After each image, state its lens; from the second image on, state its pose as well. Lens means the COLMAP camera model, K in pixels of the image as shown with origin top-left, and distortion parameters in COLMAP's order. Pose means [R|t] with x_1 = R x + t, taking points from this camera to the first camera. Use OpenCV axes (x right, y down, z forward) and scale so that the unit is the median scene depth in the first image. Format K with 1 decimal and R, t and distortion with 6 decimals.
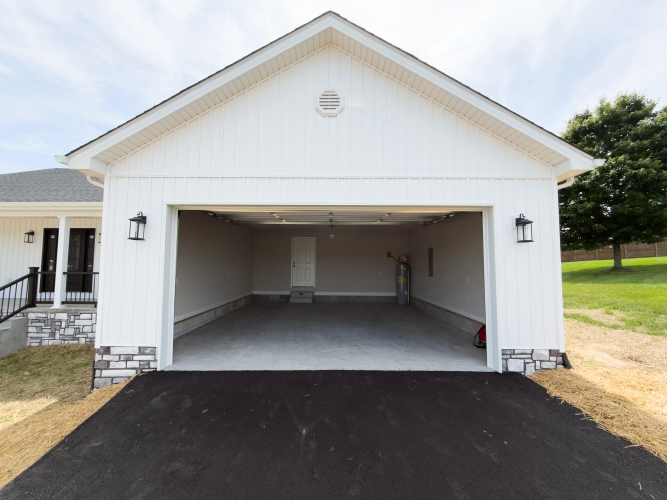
lens RADIAL K [[270.0, 0, 333.5], [0, 270.0, 250.0], [0, 0, 1]] dist [-0.000363, 0.000118]
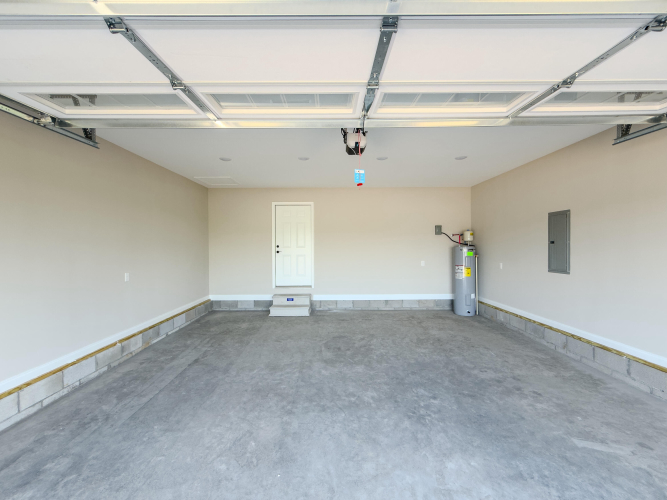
lens RADIAL K [[270.0, 0, 333.5], [0, 270.0, 250.0], [0, 0, 1]] dist [-0.000363, 0.000118]
pose [[0.999841, -0.013738, 0.011387, -0.031392], [0.012877, 0.997281, 0.072563, 0.015157], [-0.012353, -0.072405, 0.997299, 0.420126]]
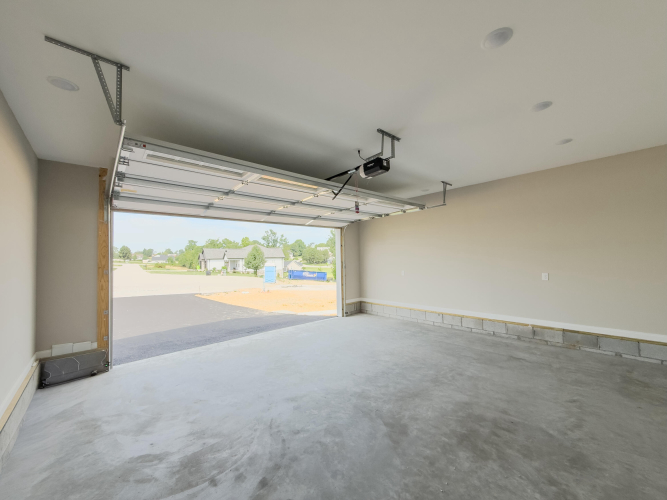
lens RADIAL K [[270.0, 0, 333.5], [0, 270.0, 250.0], [0, 0, 1]] dist [-0.000363, 0.000118]
pose [[-0.746969, -0.006411, -0.664827, 0.231952], [0.054160, 0.996043, -0.070457, 0.042403], [0.662649, -0.088637, -0.743667, 0.872031]]
